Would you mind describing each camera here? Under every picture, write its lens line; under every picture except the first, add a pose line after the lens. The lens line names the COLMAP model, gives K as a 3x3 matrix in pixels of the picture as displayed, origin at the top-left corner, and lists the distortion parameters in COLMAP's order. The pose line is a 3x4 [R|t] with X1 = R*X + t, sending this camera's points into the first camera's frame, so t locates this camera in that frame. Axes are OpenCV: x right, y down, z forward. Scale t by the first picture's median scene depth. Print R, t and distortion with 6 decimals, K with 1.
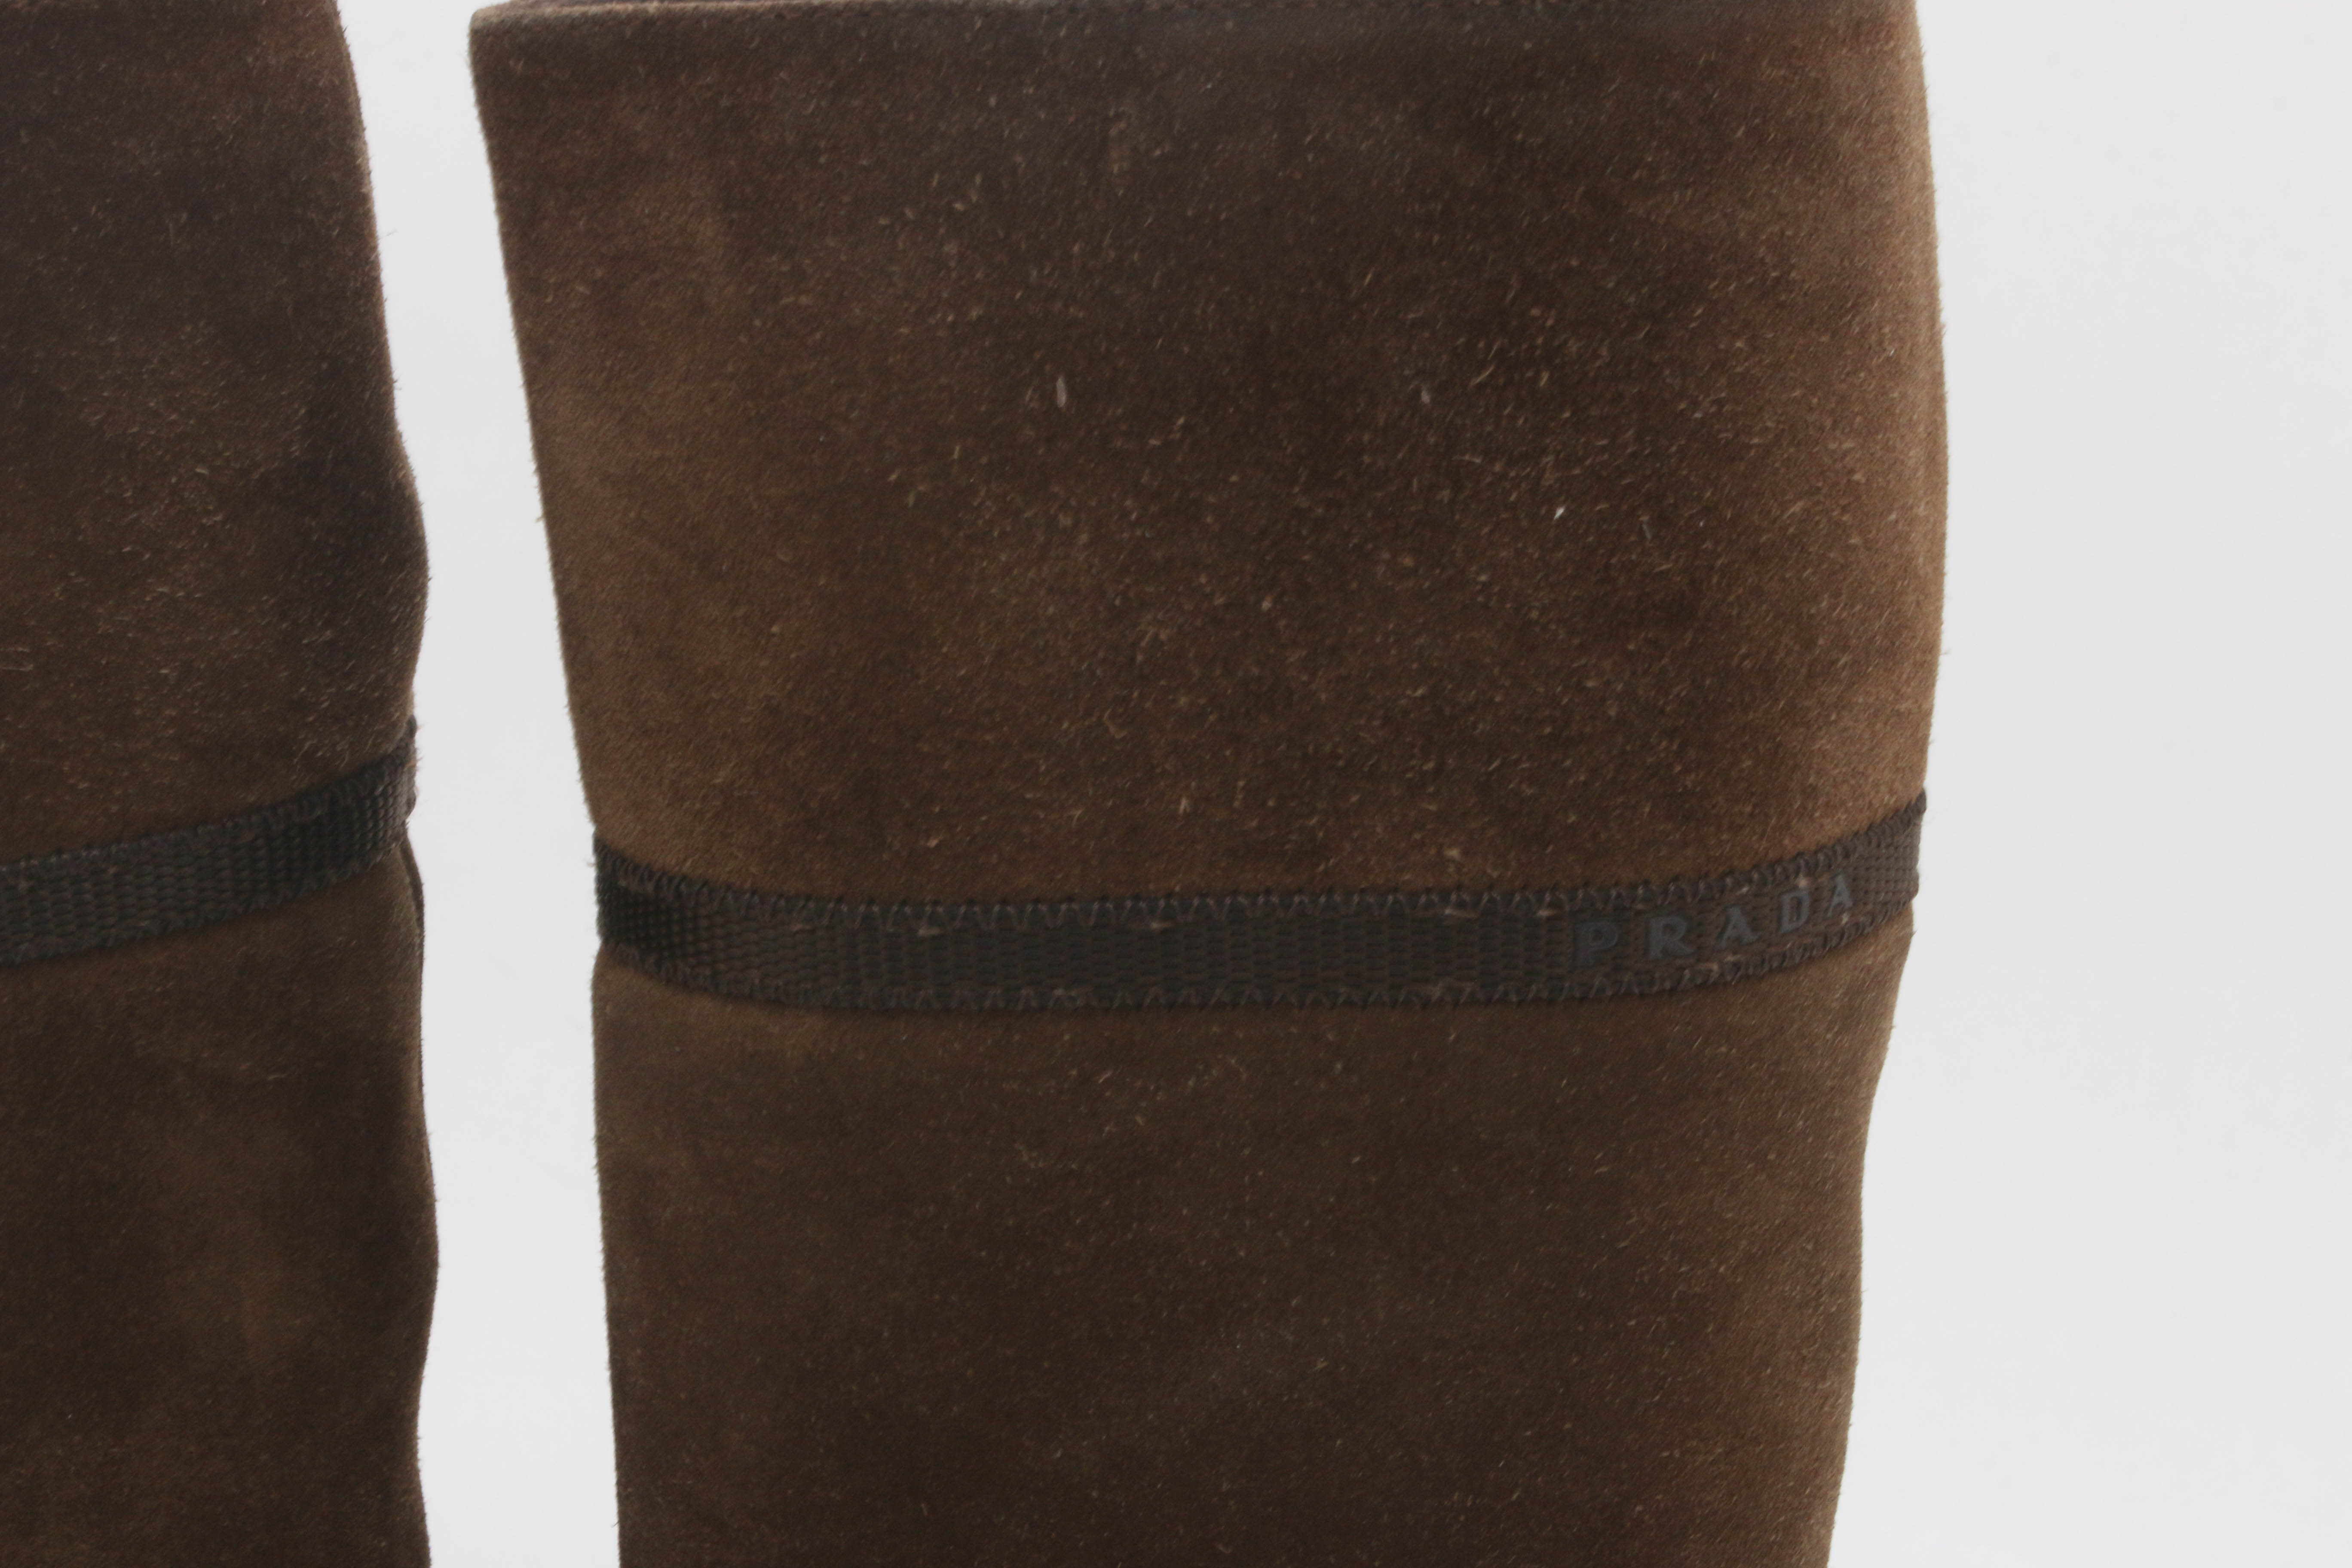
lens RADIAL K [[5154.3, 0, 1173.3], [0, 5154.3, 782.3], [0, 0, 1]] dist [-0.000123, 0.000000]
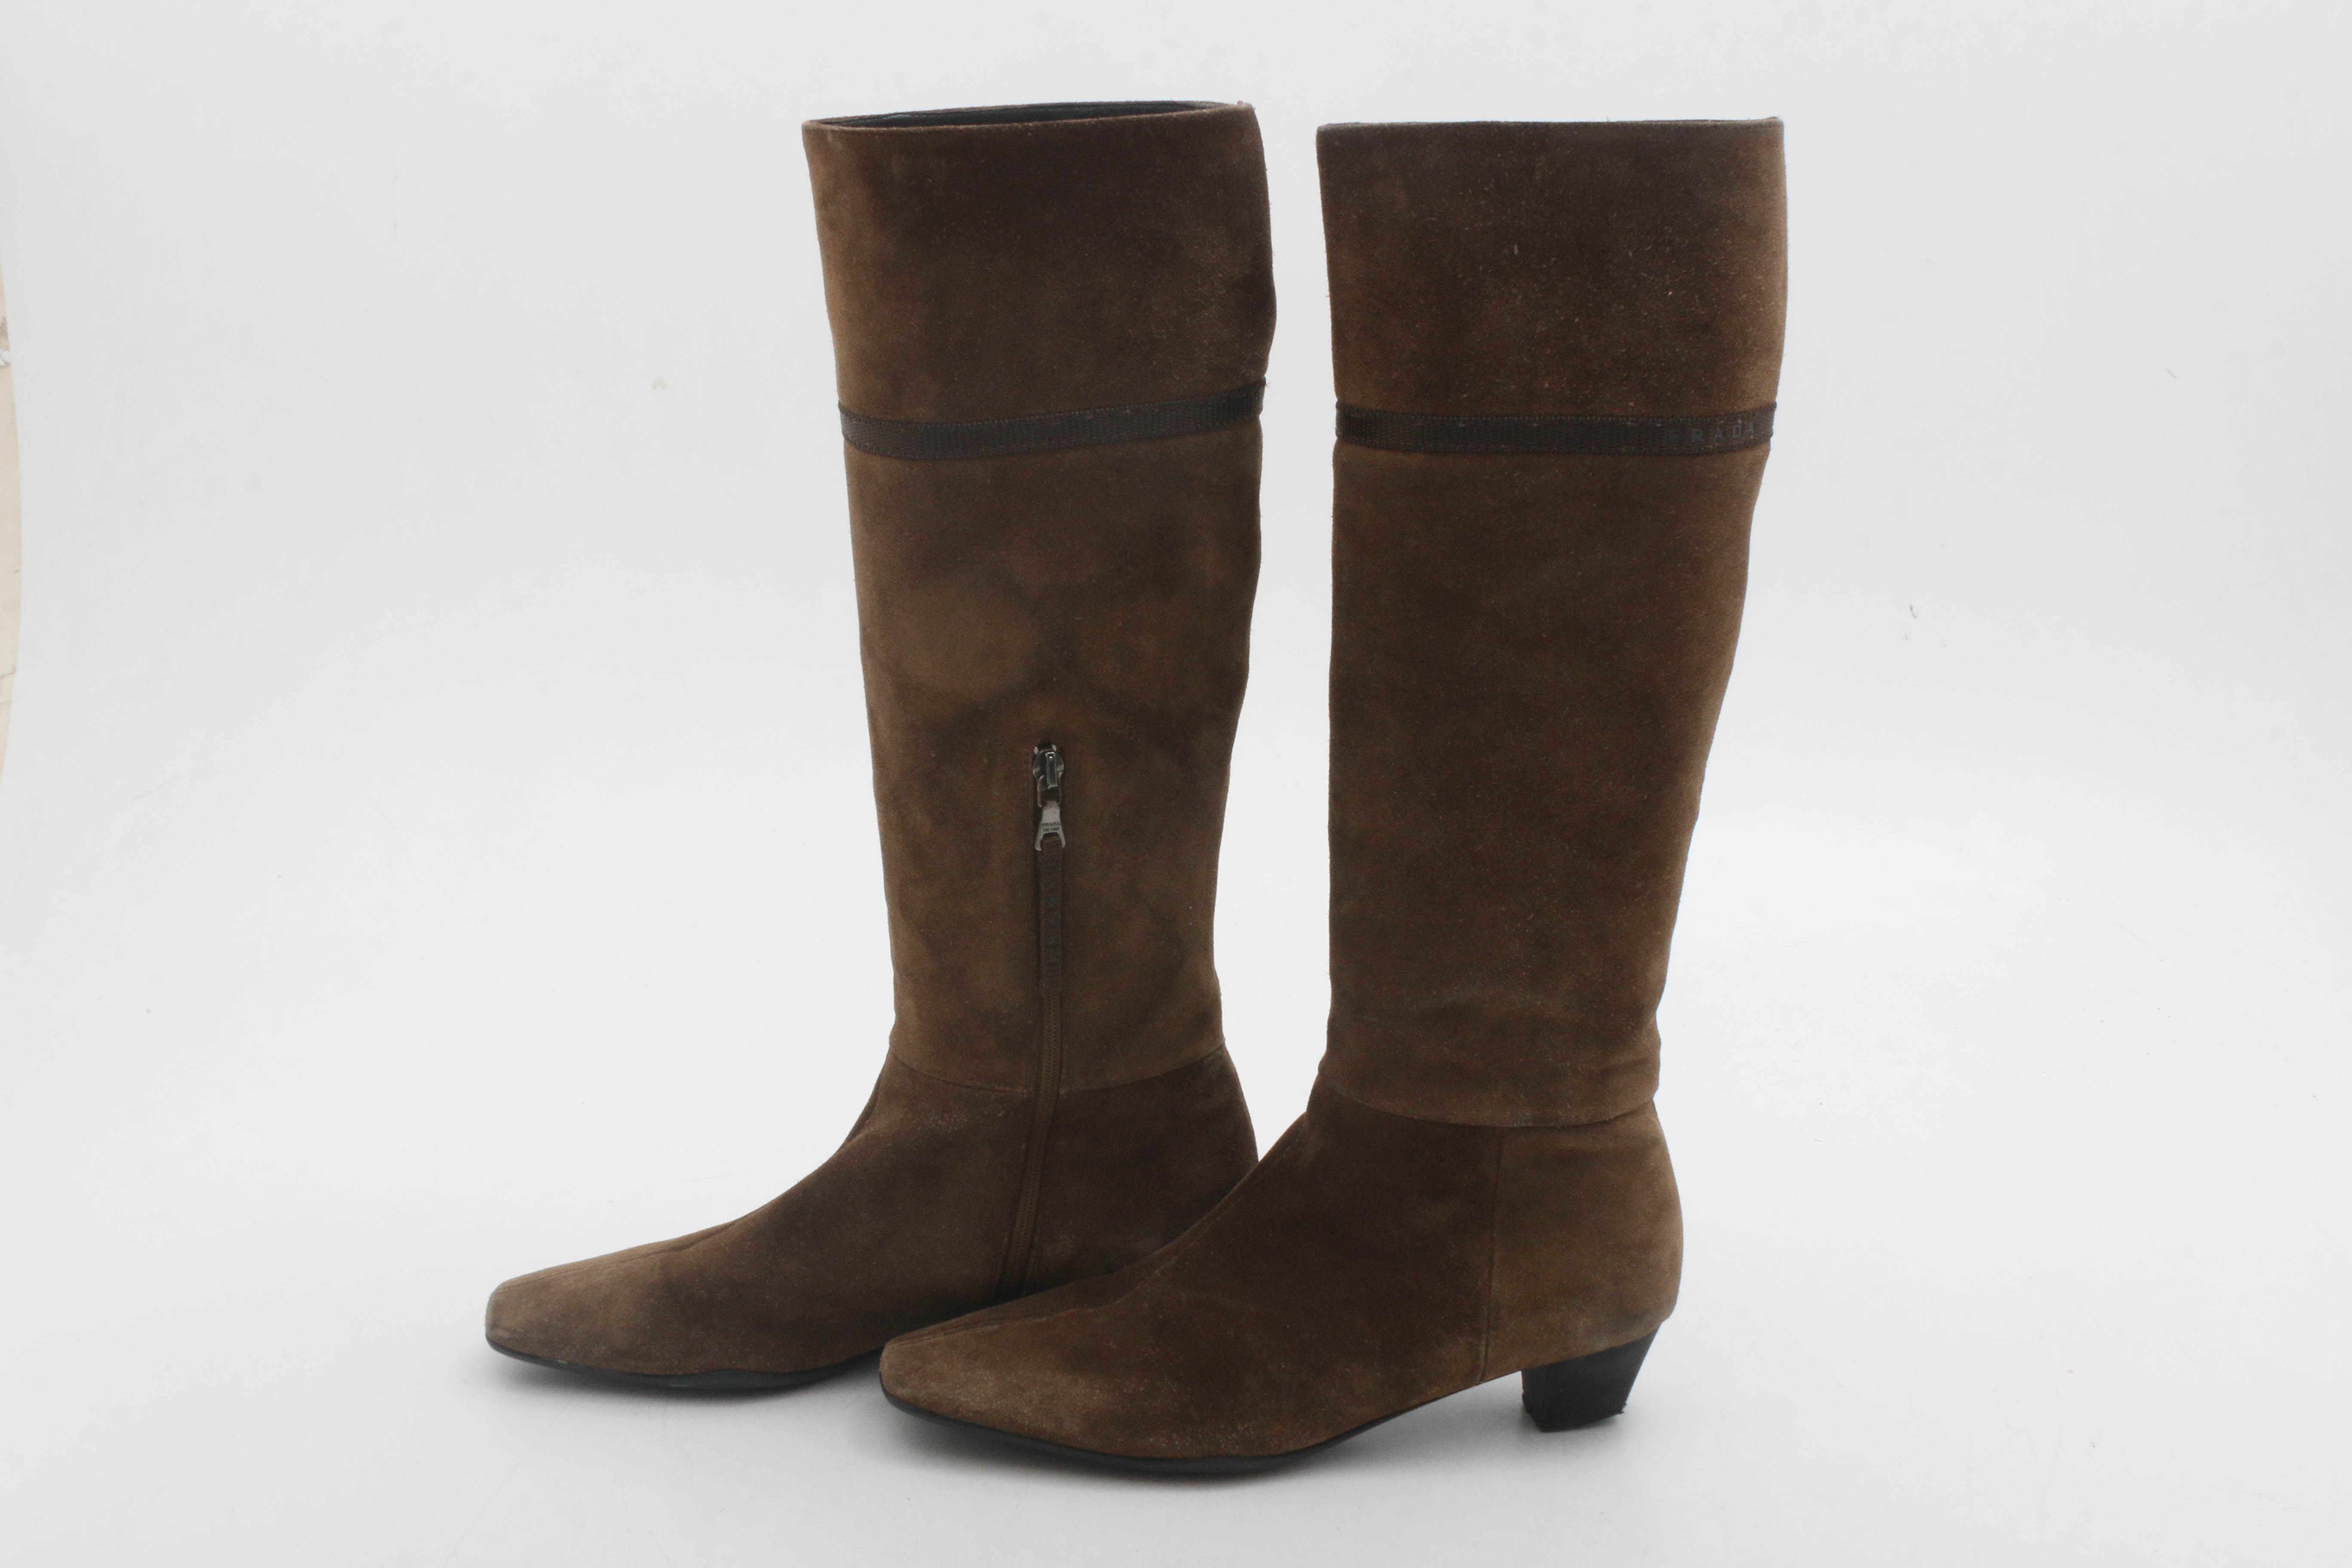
lens RADIAL K [[3055.6, 0, 1180.3], [0, 3055.6, 787.0], [0, 0, 1]] dist [-0.013079, 0.000000]
pose [[0.999704, 0.024315, 0.000153, -0.210747], [-0.024307, 0.999173, 0.032595, 0.189601], [0.000639, -0.032589, 0.999469, -0.845856]]
